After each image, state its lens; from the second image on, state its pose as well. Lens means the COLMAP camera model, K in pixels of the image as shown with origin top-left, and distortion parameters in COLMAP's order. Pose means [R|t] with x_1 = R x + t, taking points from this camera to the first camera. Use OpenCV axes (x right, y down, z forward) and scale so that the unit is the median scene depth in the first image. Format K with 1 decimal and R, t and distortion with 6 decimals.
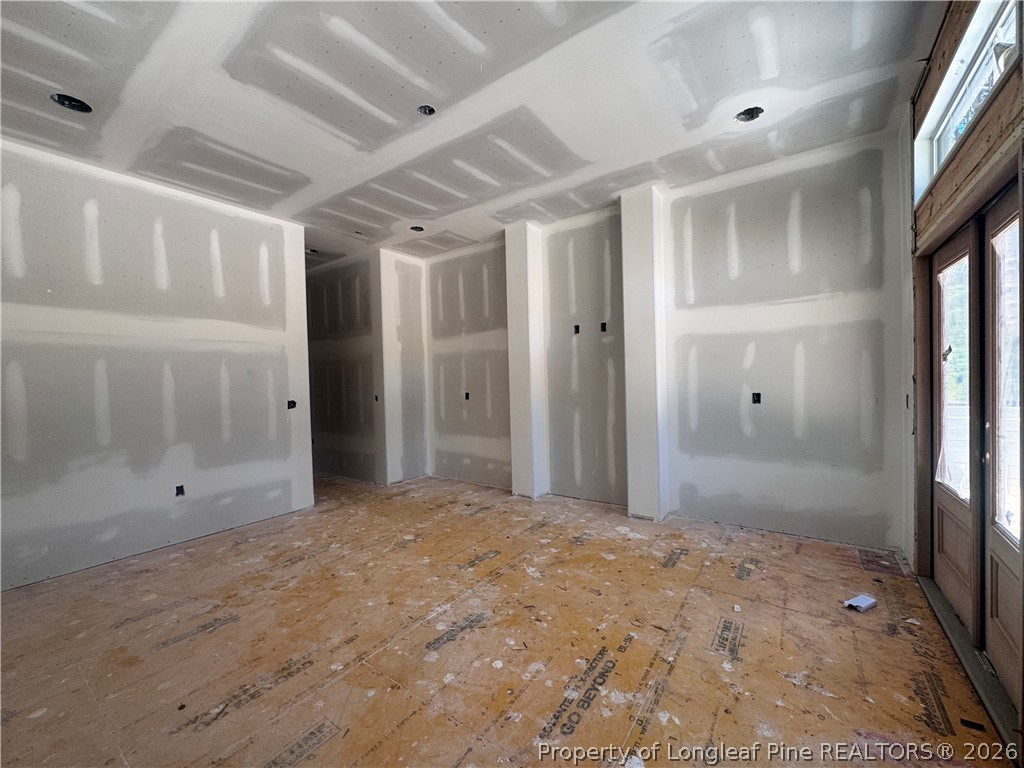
lens RADIAL K [[409.1, 0, 510.1], [0, 409.1, 386.8], [0, 0, 1]] dist [-0.002918, -0.000273]
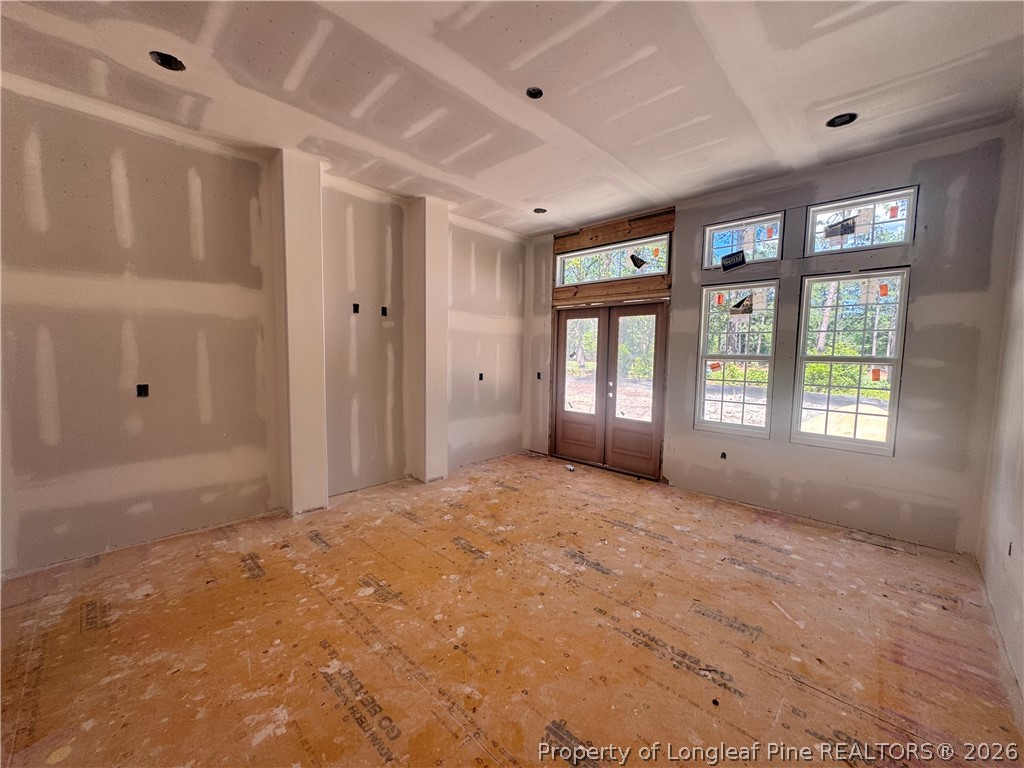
lens RADIAL K [[409.1, 0, 511.2], [0, 409.1, 386.4], [0, 0, 1]] dist [-0.002918, -0.000273]
pose [[0.142663, -0.054013, 0.988296, -0.973286], [0.000934, 0.998517, 0.054437, -0.021113], [-0.989771, -0.006843, 0.142502, 0.725446]]
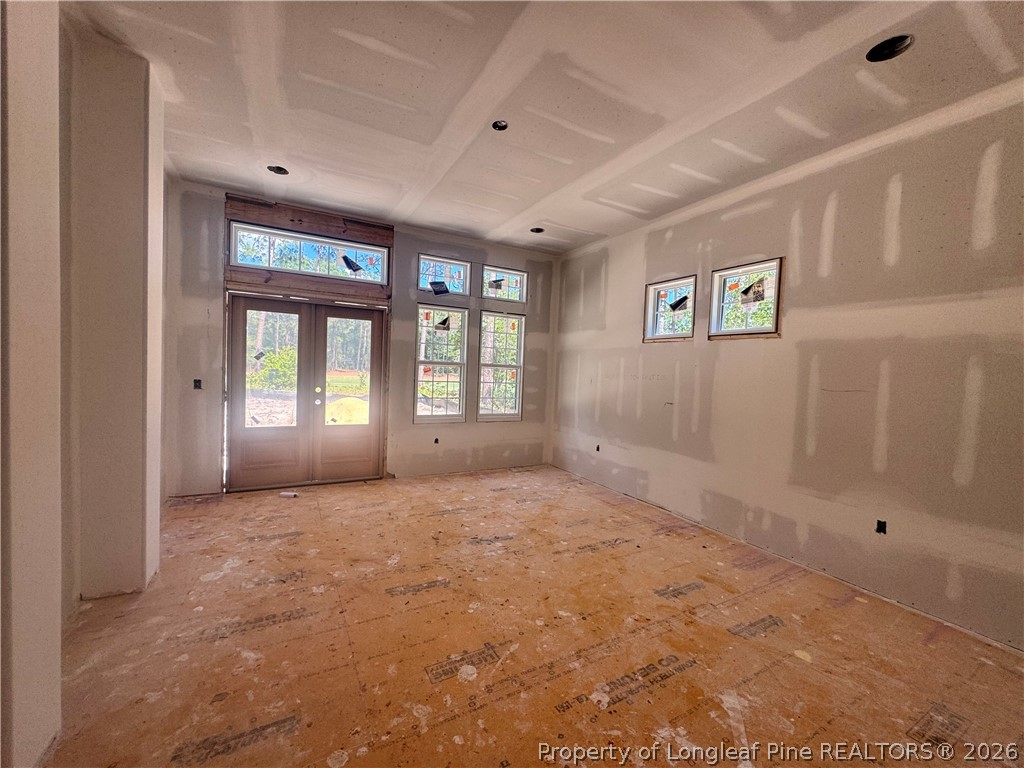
lens RADIAL K [[409.1, 0, 510.6], [0, 409.1, 386.6], [0, 0, 1]] dist [-0.002918, -0.000273]
pose [[-0.904766, -0.028960, 0.424923, -0.565880], [-0.007817, 0.998647, 0.051418, -0.034453], [-0.425837, 0.043200, -0.903768, 1.588774]]
